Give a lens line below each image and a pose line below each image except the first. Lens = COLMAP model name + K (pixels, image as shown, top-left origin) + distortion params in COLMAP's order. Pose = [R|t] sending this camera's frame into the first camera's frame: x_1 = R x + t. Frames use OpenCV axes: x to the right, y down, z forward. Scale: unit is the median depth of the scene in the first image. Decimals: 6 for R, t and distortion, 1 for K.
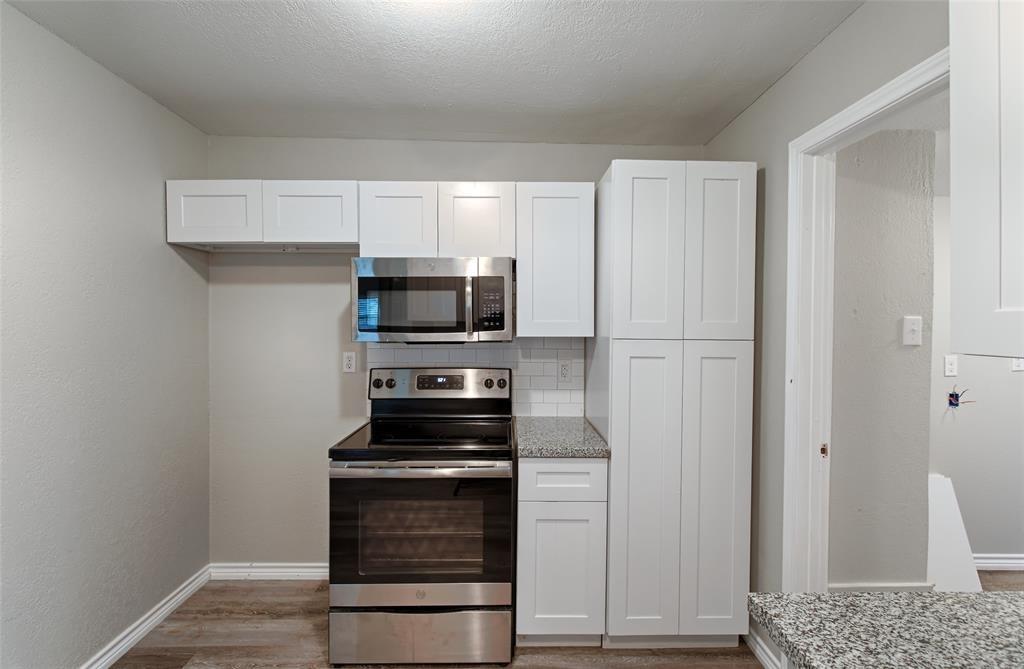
lens RADIAL K [[460.5, 0, 514.5], [0, 460.5, 326.5], [0, 0, 1]] dist [0.003014, 0.000227]
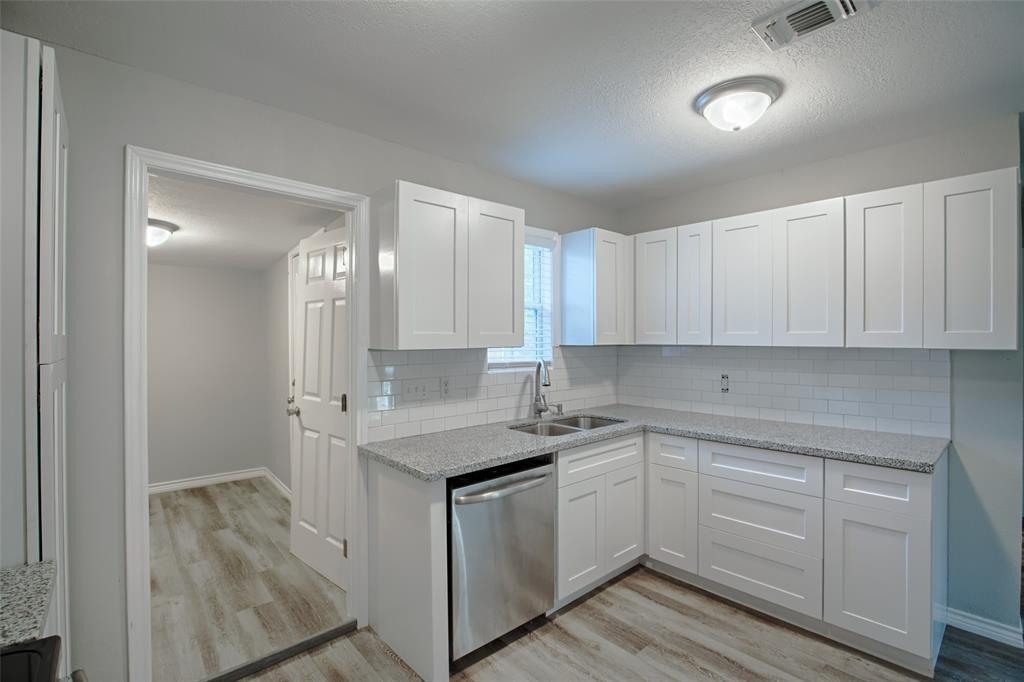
lens RADIAL K [[469.3, 0, 514.6], [0, 469.3, 339.9], [0, 0, 1]] dist [-0.046634, 0.011240]
pose [[-0.650250, -0.009364, 0.759663, -0.500256], [-0.000371, 0.999928, 0.012009, -0.009373], [-0.759720, 0.007527, -0.650206, 0.813317]]
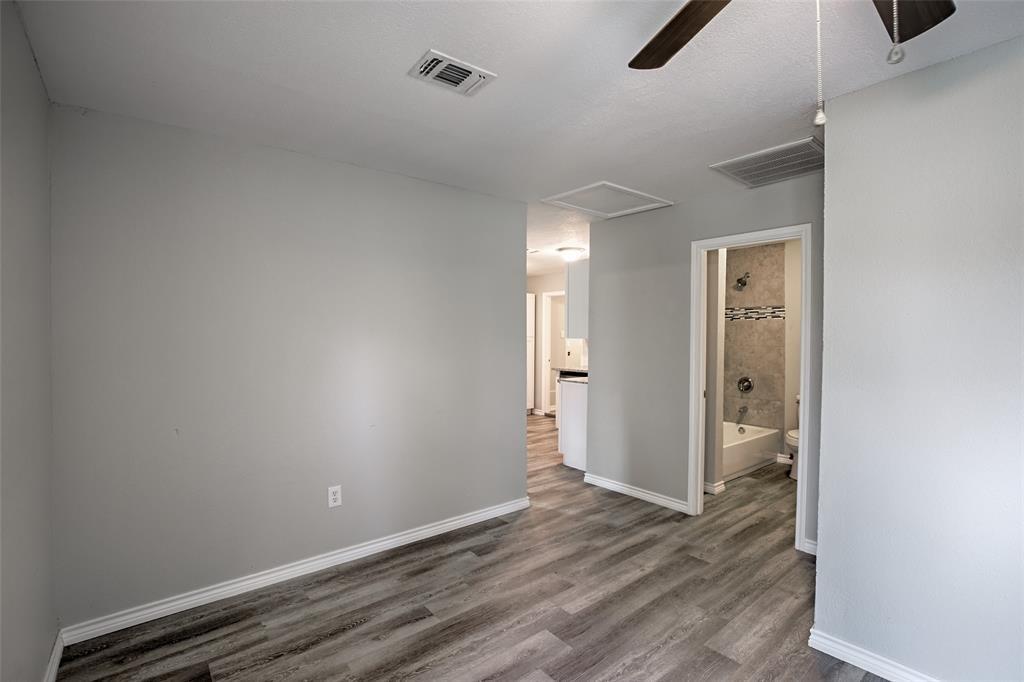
lens RADIAL K [[469.3, 0, 514.6], [0, 469.3, 339.9], [0, 0, 1]] dist [-0.046634, 0.011240]
pose [[0.788804, -0.010763, 0.614551, -1.964721], [0.004907, 0.999925, 0.011215, 0.009101], [-0.614626, -0.005831, 0.788797, -1.967600]]
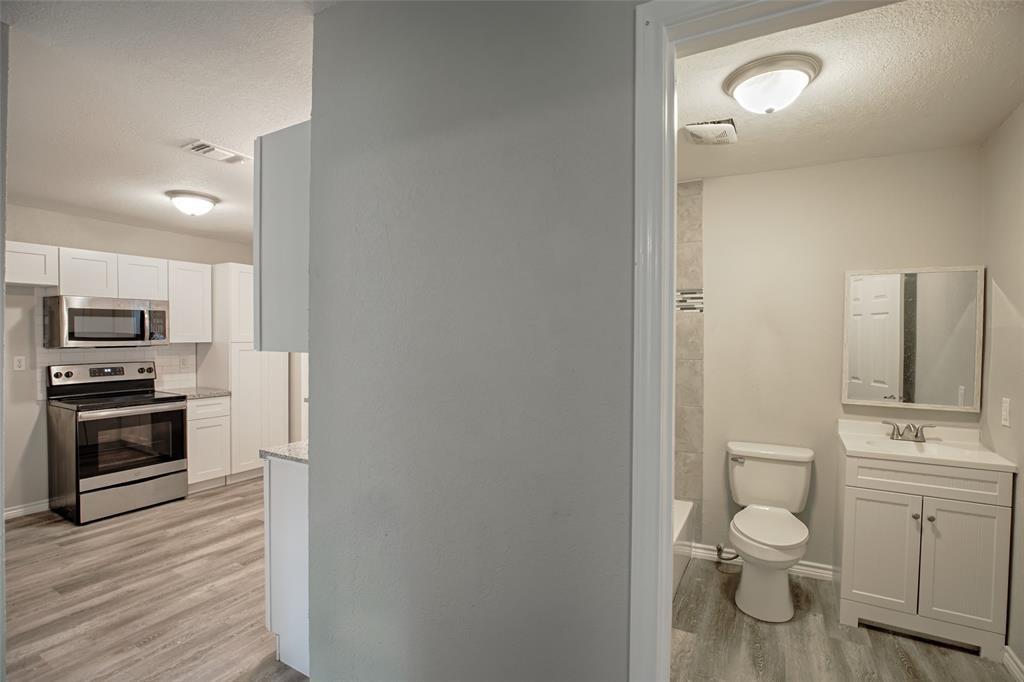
lens RADIAL K [[469.3, 0, 514.6], [0, 469.3, 339.9], [0, 0, 1]] dist [-0.046634, 0.011240]
pose [[0.506997, -0.012601, 0.861855, -0.904087], [0.006357, 0.999921, 0.010880, -0.000086], [-0.861924, -0.000038, 0.507037, -1.174468]]
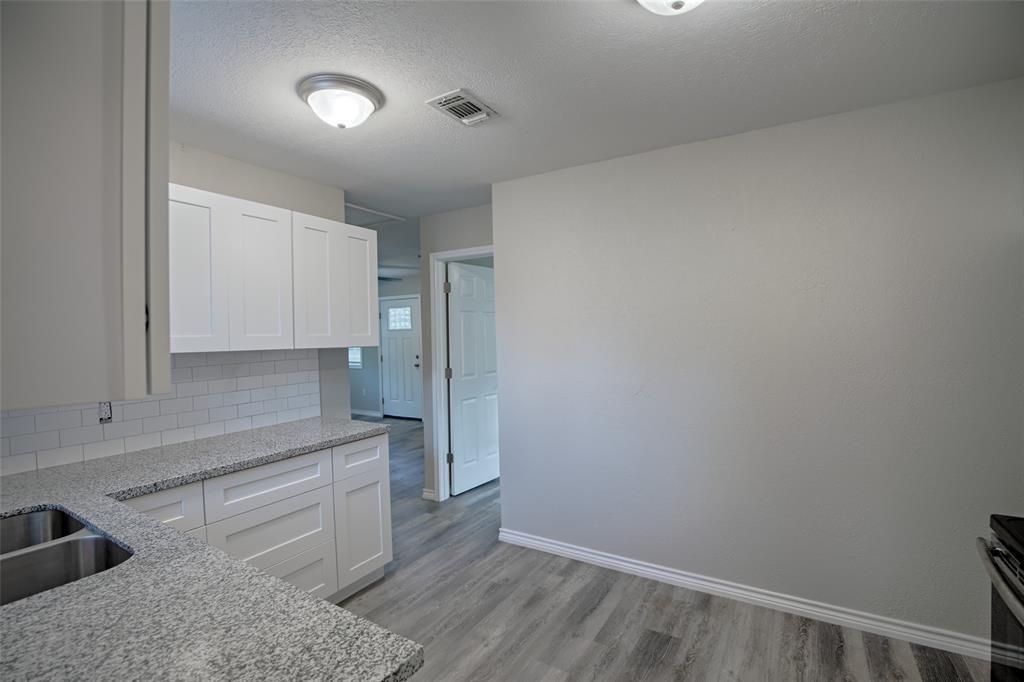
lens RADIAL K [[469.3, 0, 514.6], [0, 469.3, 339.9], [0, 0, 1]] dist [-0.046634, 0.011240]
pose [[-0.548410, 0.013429, -0.836102, 0.458048], [0.013143, 0.999886, 0.007439, -0.003990], [0.836106, -0.006909, -0.548524, 0.657395]]
